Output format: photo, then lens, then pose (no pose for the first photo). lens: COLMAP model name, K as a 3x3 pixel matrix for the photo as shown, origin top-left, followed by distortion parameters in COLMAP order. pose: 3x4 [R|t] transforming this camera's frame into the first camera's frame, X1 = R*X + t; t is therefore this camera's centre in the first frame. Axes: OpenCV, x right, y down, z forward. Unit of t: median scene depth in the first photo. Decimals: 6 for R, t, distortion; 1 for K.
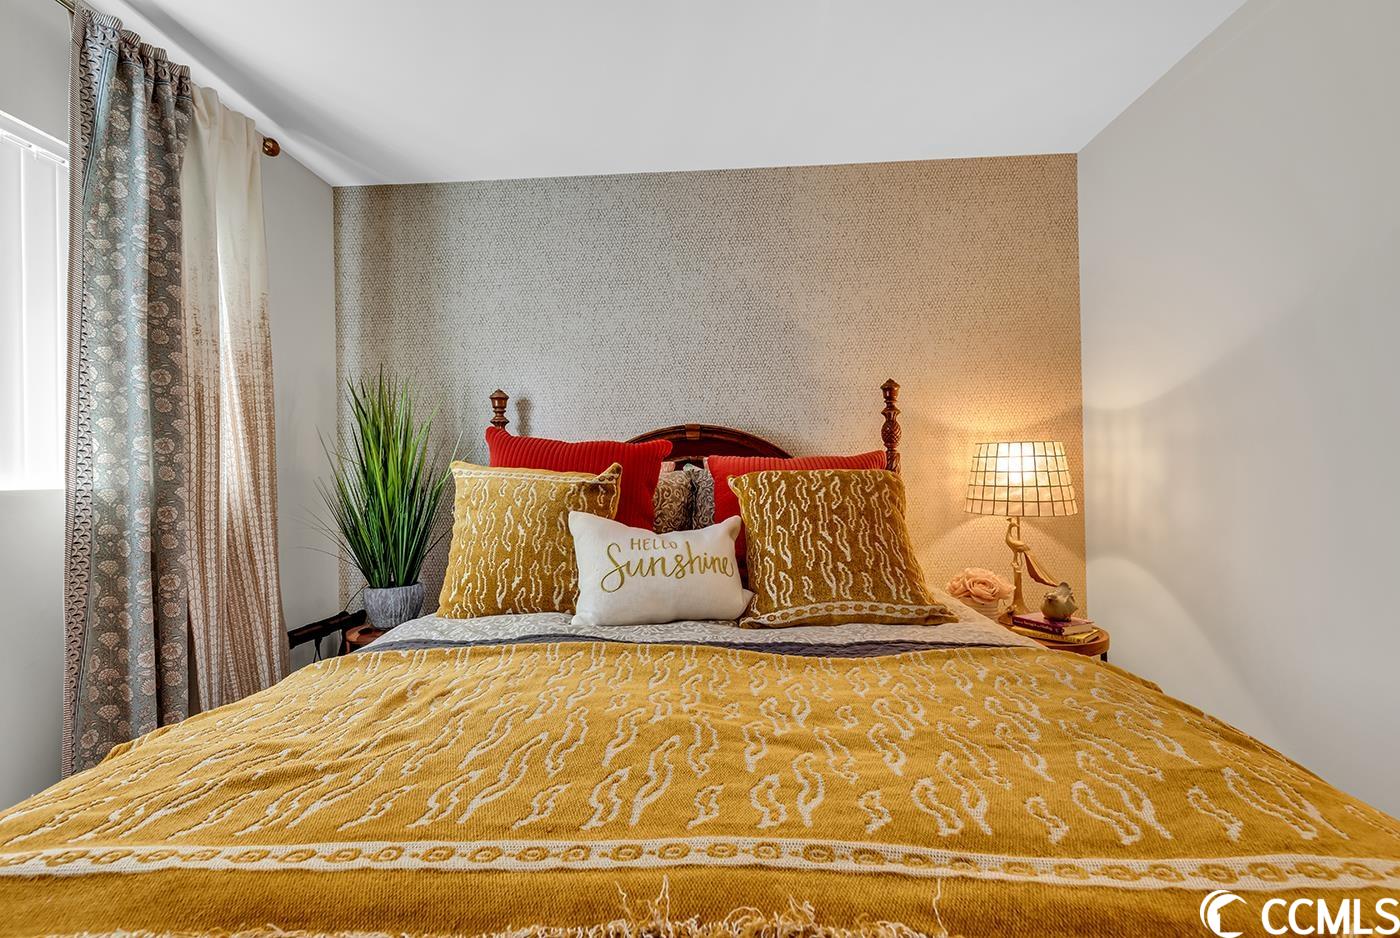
lens RADIAL K [[686.3, 0, 738.9], [0, 686.3, 467.5], [0, 0, 1]] dist [0.005680, -0.002447]
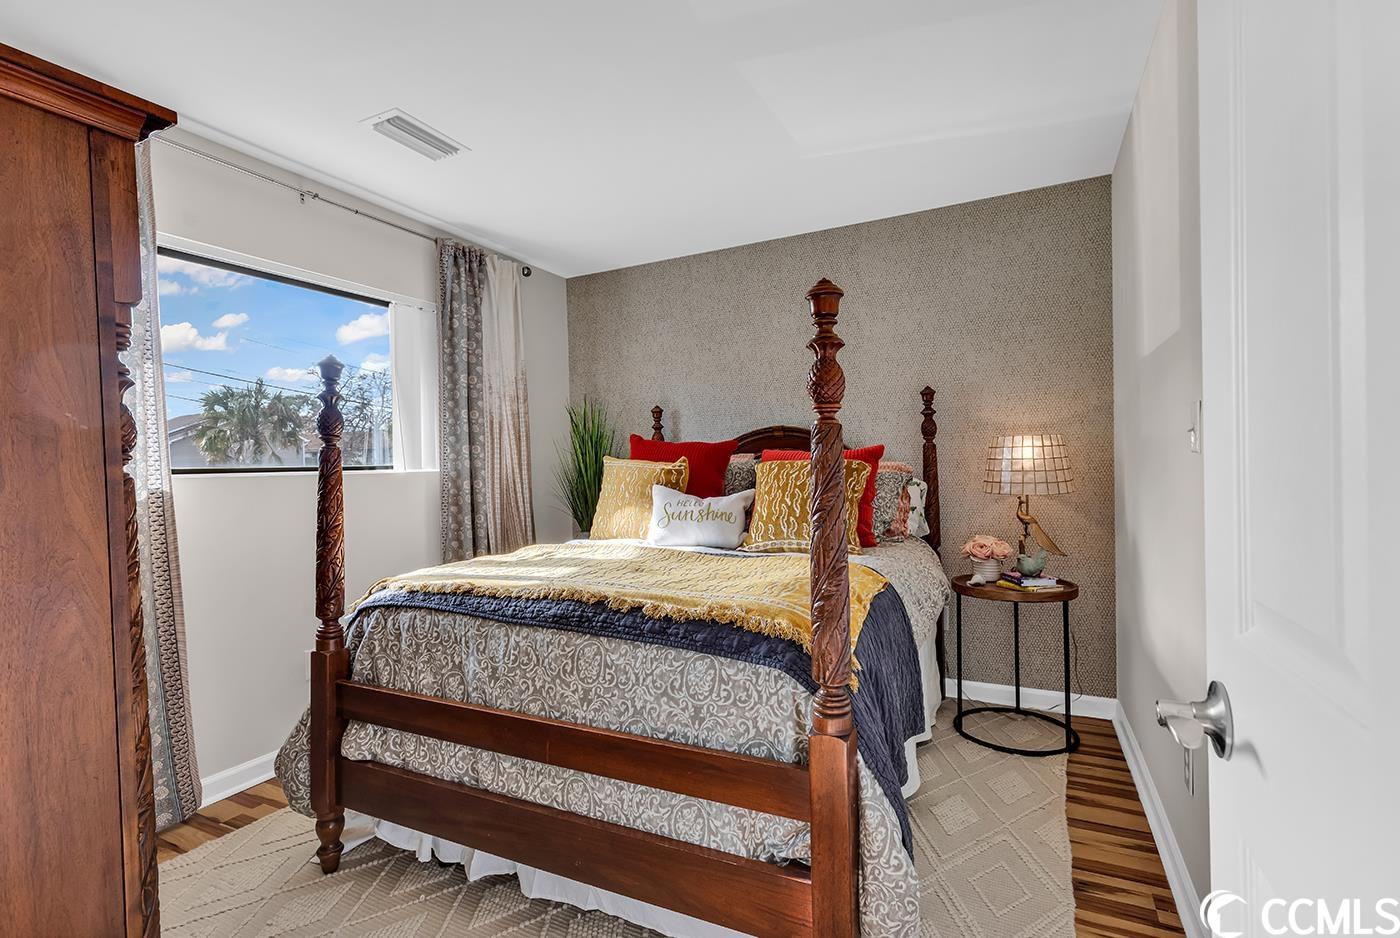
lens RADIAL K [[686.3, 0, 685.6], [0, 686.3, 469.9], [0, 0, 1]] dist [0.005680, -0.002447]
pose [[0.905404, 0.001228, -0.424548, 0.510090], [0.010567, 0.999621, 0.025428, -0.015843], [0.424419, -0.027509, 0.905048, -0.495380]]
